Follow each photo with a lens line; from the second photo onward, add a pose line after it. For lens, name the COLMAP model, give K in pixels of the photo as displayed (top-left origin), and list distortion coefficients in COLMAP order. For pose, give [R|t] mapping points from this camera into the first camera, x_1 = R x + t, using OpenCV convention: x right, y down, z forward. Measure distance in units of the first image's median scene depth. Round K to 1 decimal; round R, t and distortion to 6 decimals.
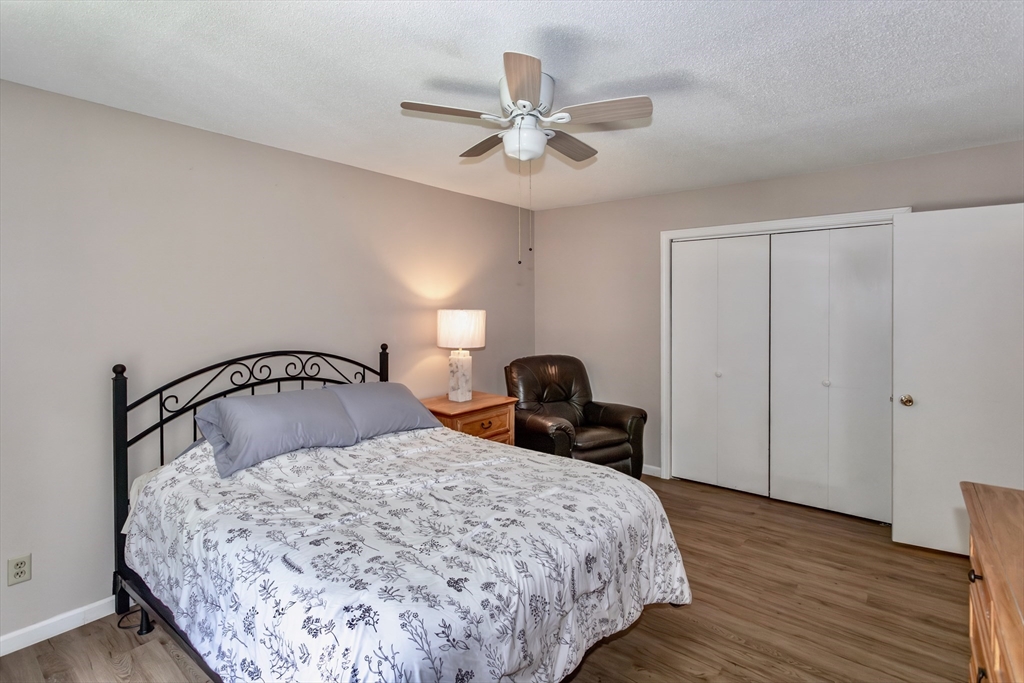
lens RADIAL K [[492.7, 0, 500.8], [0, 492.7, 304.5], [0, 0, 1]] dist [0.001393, -0.000284]
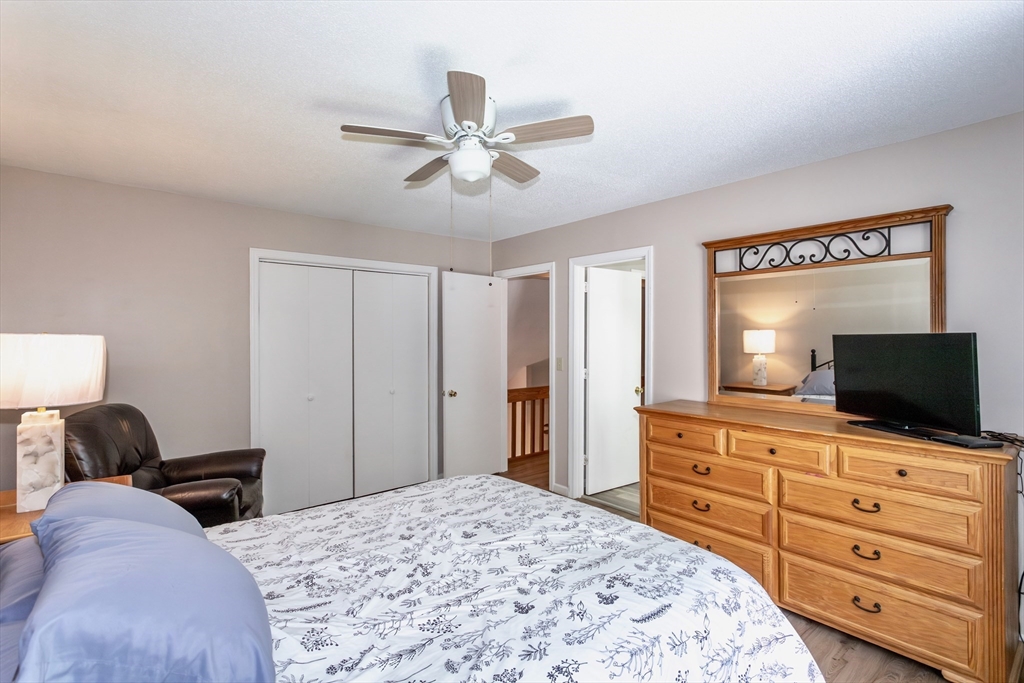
lens RADIAL K [[492.7, 0, 510.9], [0, 492.7, 337.2], [0, 0, 1]] dist [0.001393, -0.000284]
pose [[0.184071, -0.000297, 0.982913, -0.704470], [-0.002427, 0.999997, 0.000756, 0.017038], [-0.982910, -0.002525, 0.184069, 0.573785]]
